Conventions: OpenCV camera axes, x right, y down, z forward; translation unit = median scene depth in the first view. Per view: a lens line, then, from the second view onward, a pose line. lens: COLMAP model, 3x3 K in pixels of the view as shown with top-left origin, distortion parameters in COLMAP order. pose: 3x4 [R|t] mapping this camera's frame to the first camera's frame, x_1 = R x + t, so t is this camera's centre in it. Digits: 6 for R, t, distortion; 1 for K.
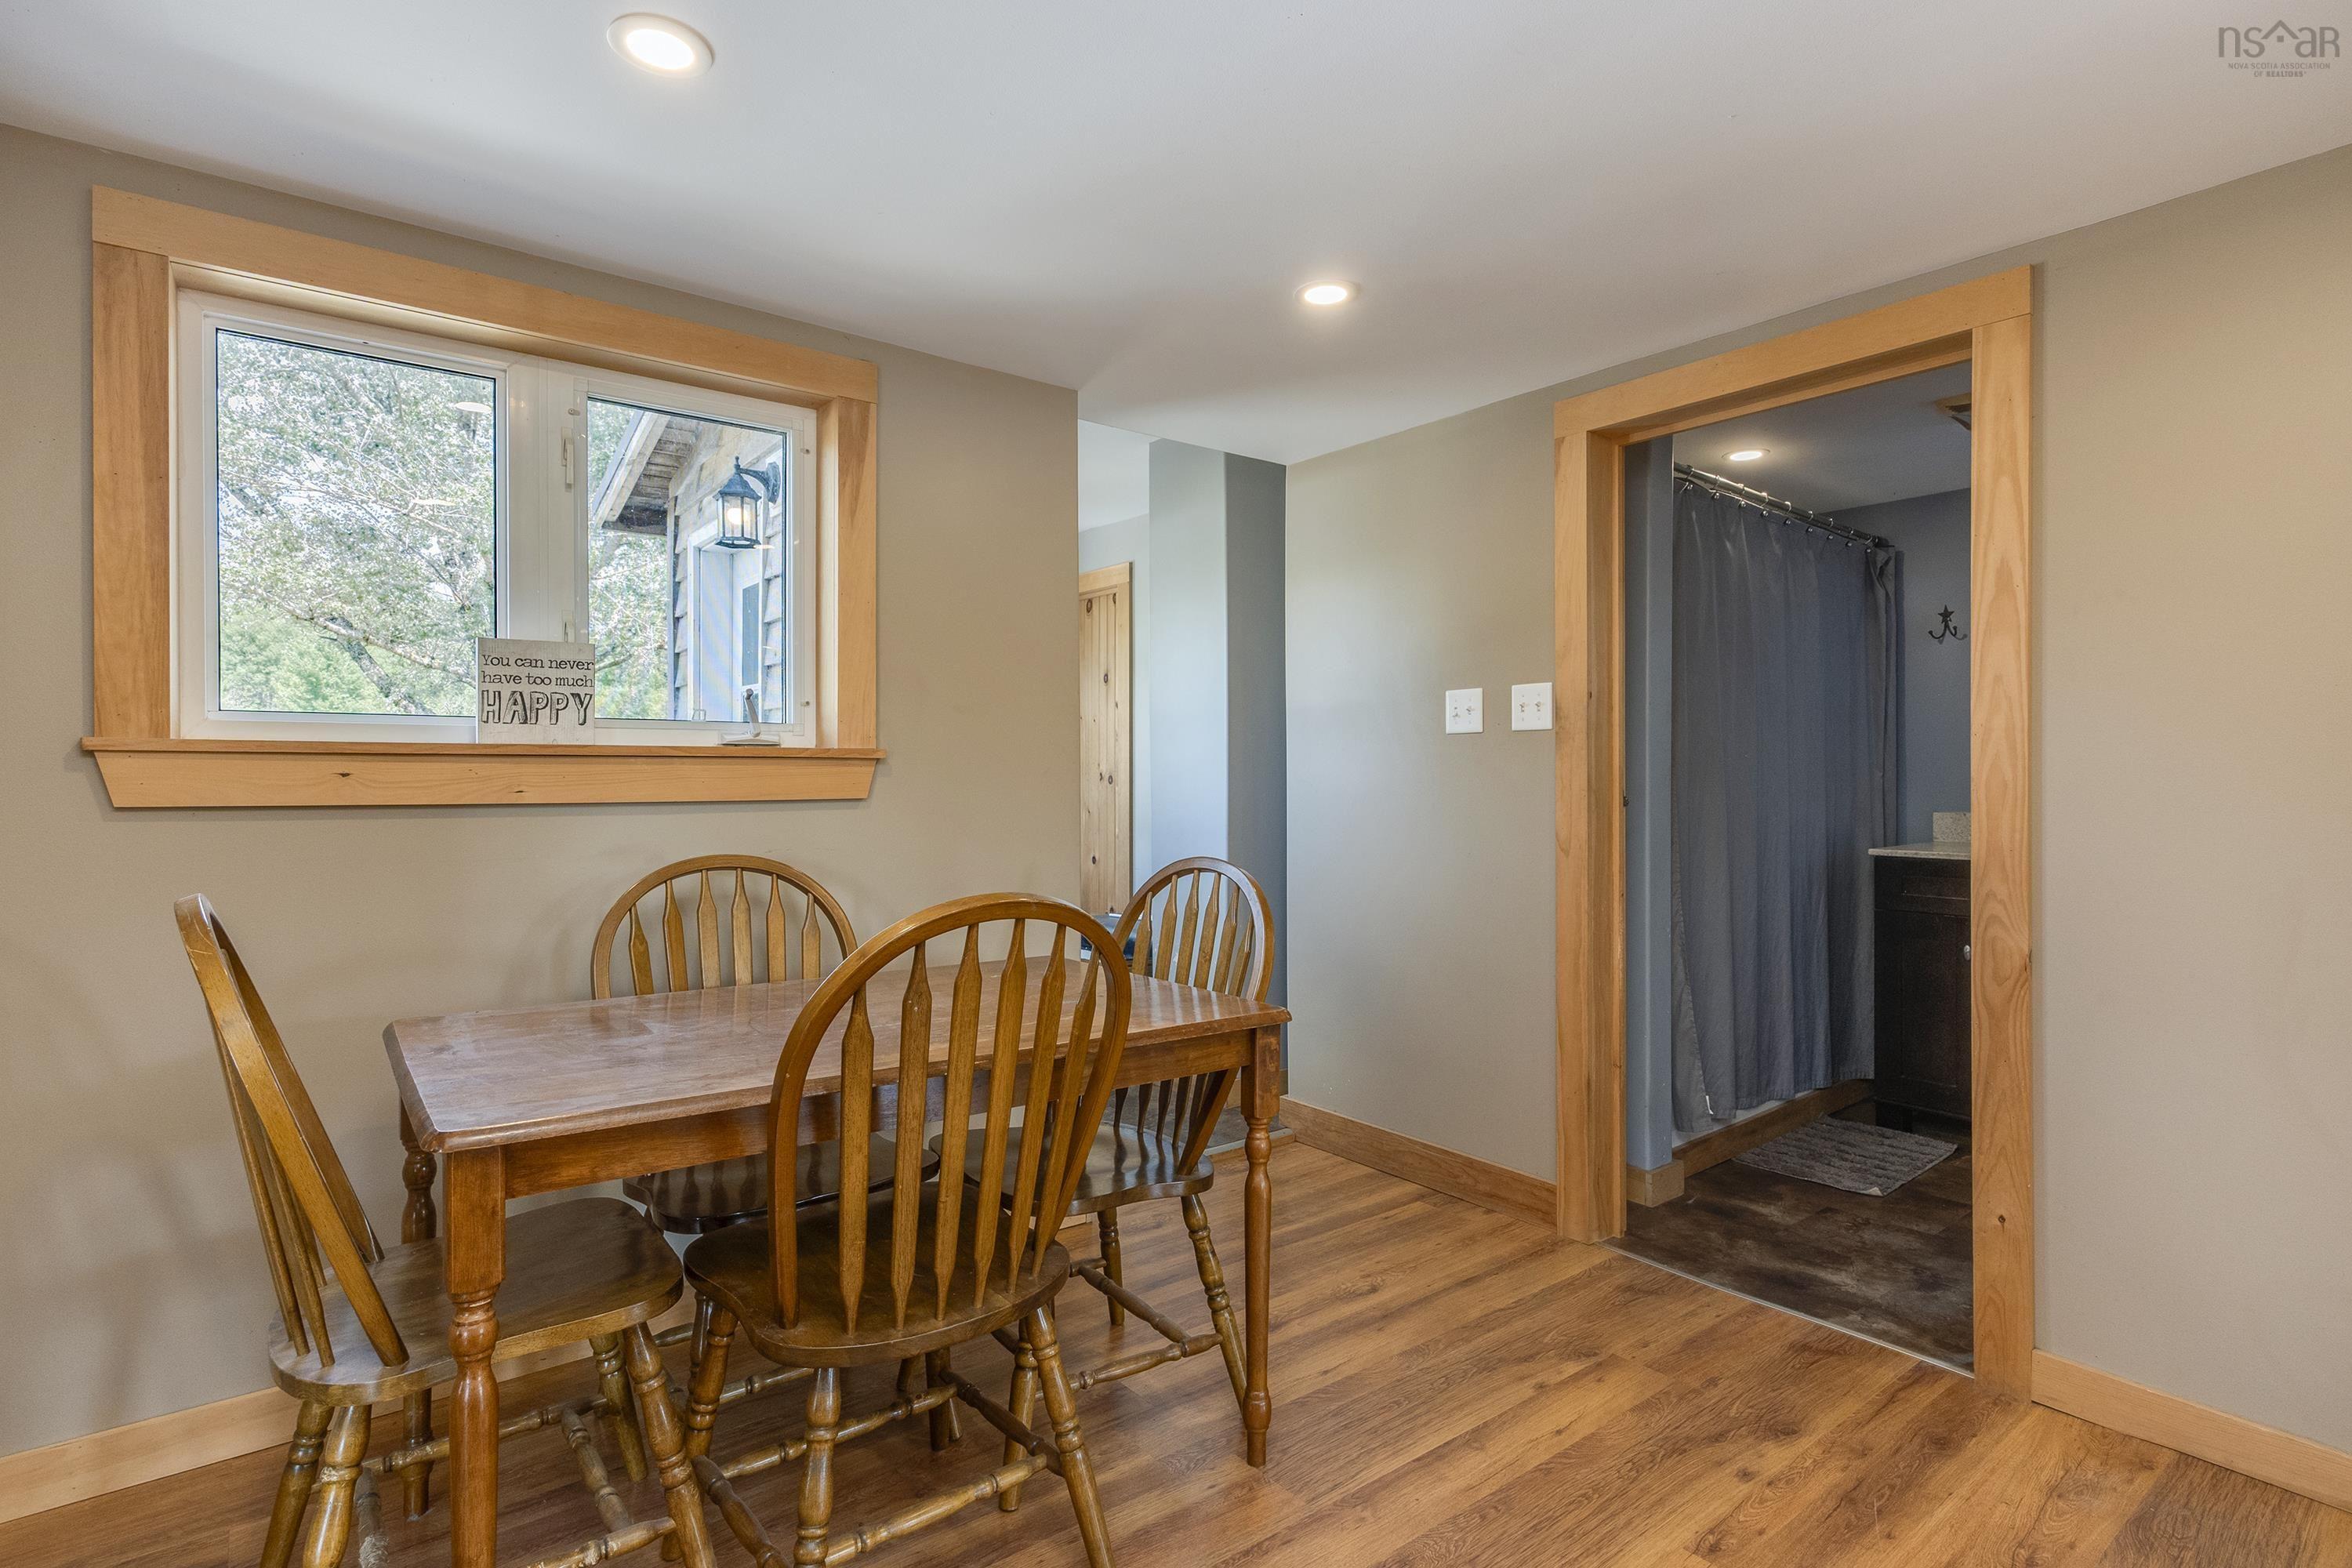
lens RADIAL K [[1178.2, 0, 1176.6], [0, 1178.2, 777.1], [0, 0, 1]] dist [-0.002191, -0.000381]
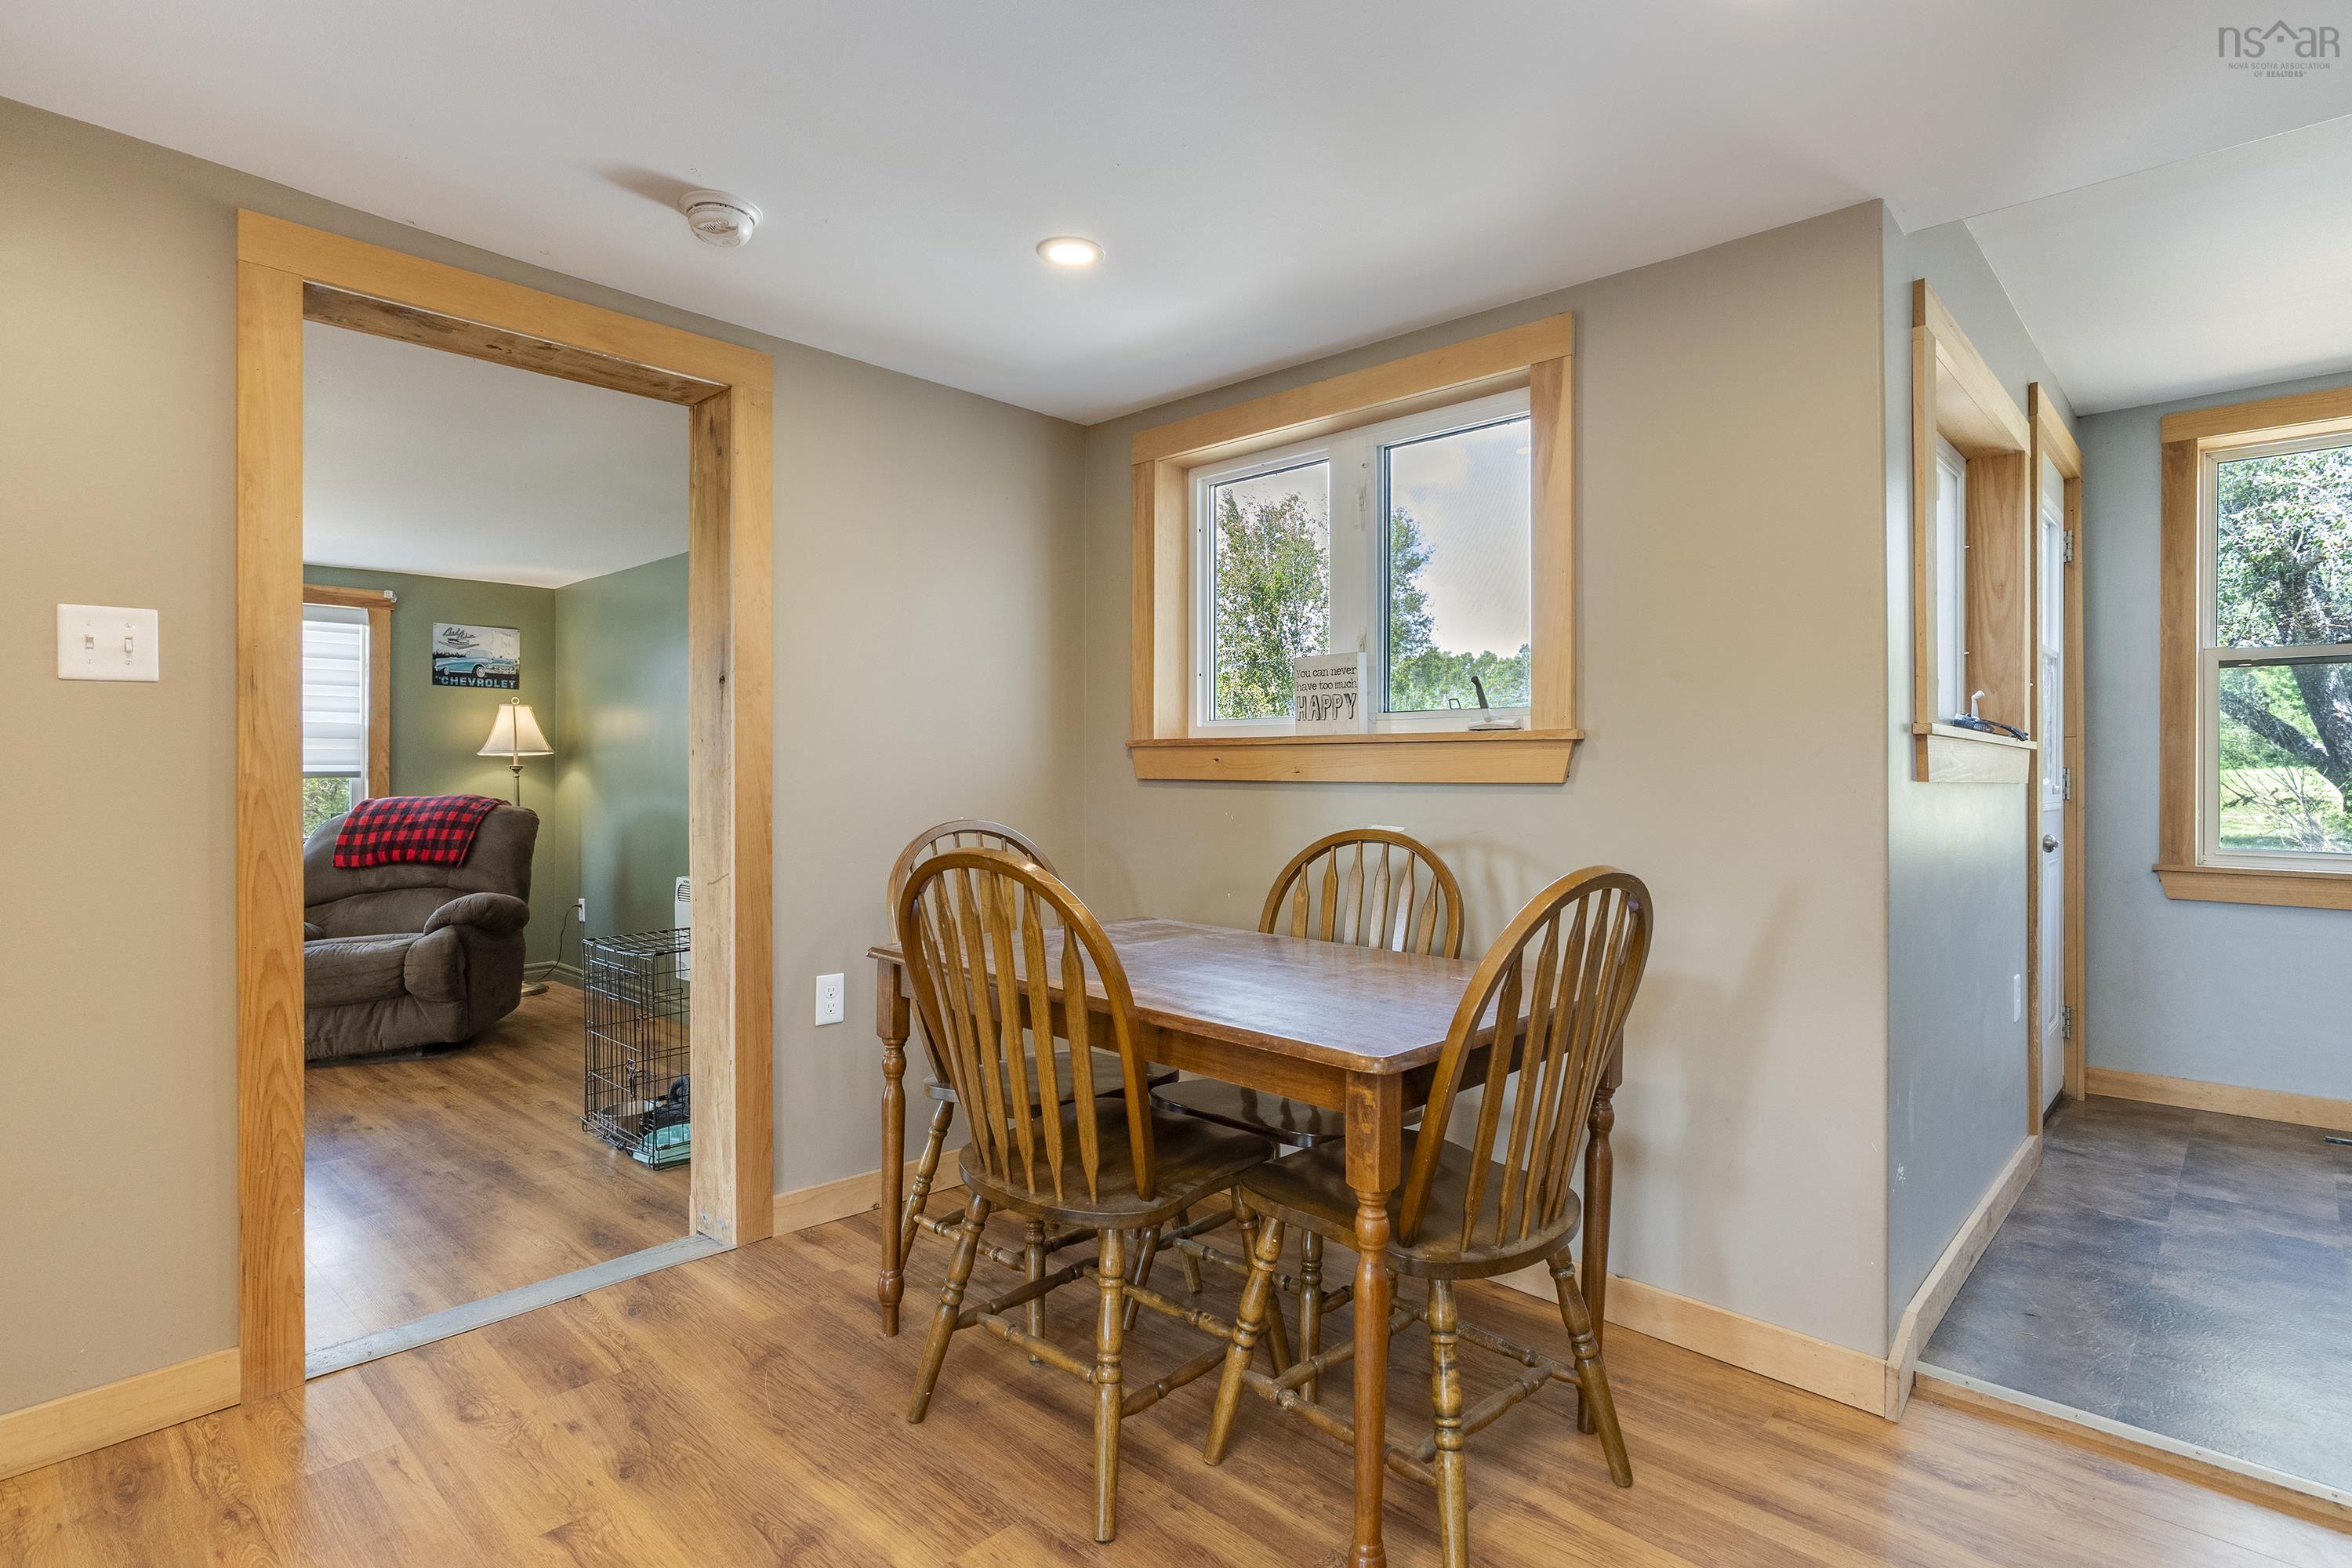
lens RADIAL K [[1175.1, 0, 1169.5], [0, 1175.1, 772.8], [0, 0, 1]] dist [-0.001573, -0.000297]
pose [[0.162592, 0.002128, -0.986691, 0.683500], [-0.002013, 0.999996, 0.001825, 0.010971], [0.986691, 0.001689, 0.162596, 0.603109]]
